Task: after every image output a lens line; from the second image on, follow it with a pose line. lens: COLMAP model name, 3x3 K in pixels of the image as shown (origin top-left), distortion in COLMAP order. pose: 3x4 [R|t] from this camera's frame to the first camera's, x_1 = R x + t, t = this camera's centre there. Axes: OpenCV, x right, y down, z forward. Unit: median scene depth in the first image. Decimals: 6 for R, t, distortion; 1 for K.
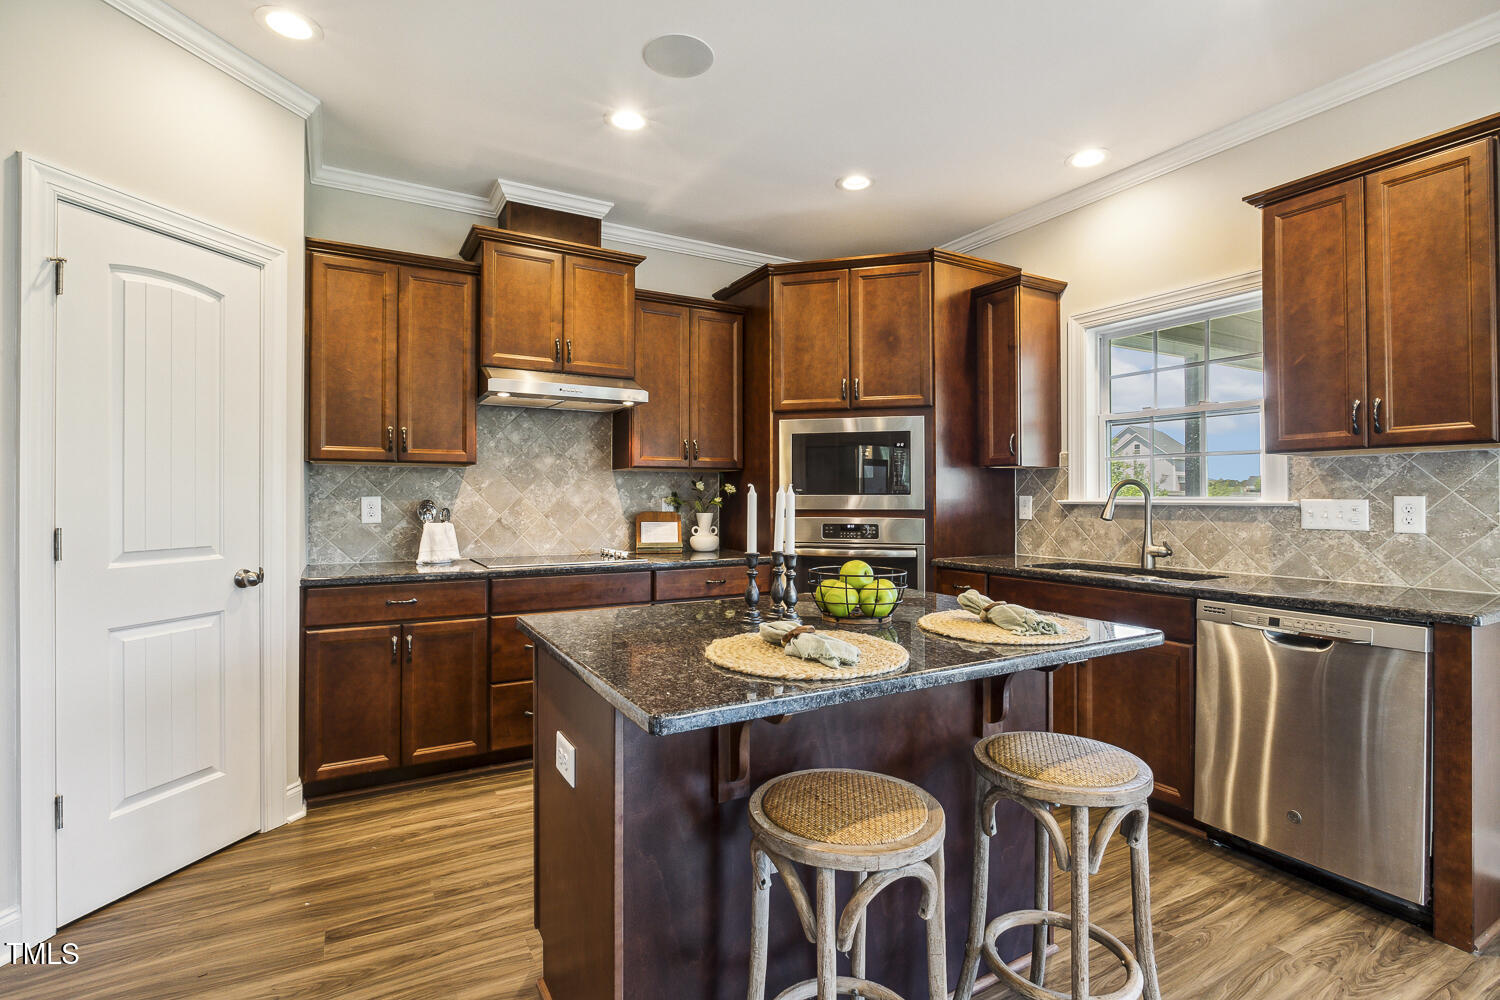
lens RADIAL K [[710.5, 0, 747.6], [0, 710.5, 489.3], [0, 0, 1]] dist [0.000945, -0.000353]
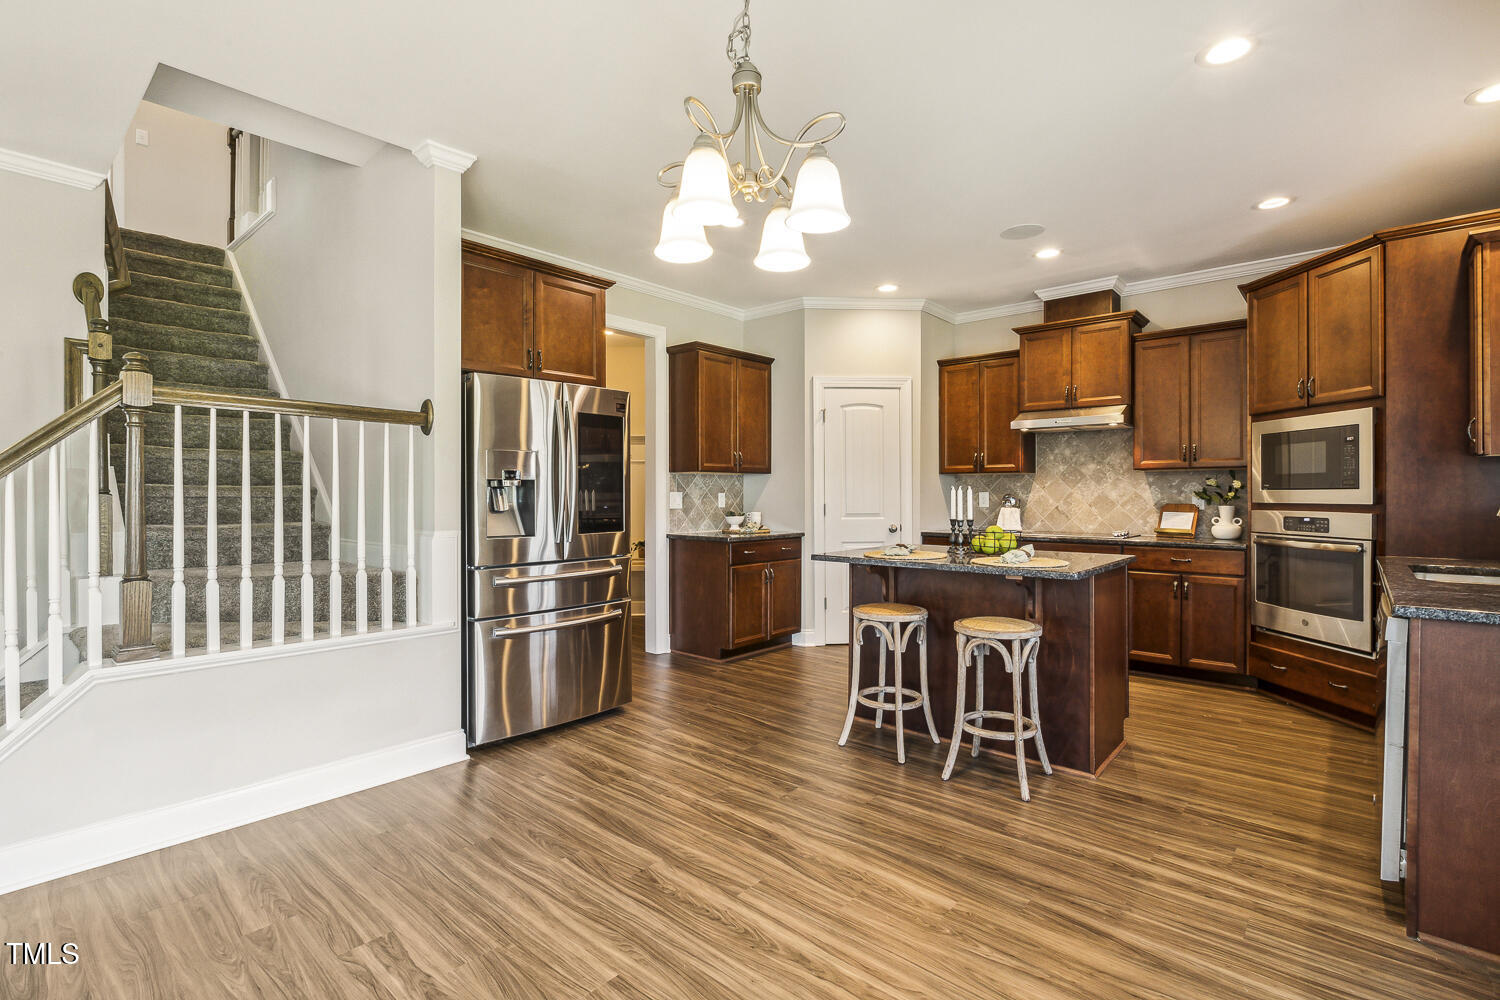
lens RADIAL K [[710.5, 0, 742.6], [0, 710.5, 497.4], [0, 0, 1]] dist [0.000945, -0.000353]
pose [[0.320300, 0.004950, -0.947303, 0.865850], [0.013094, 0.999868, 0.009652, -0.001530], [0.947226, -0.015496, 0.320193, -0.119089]]
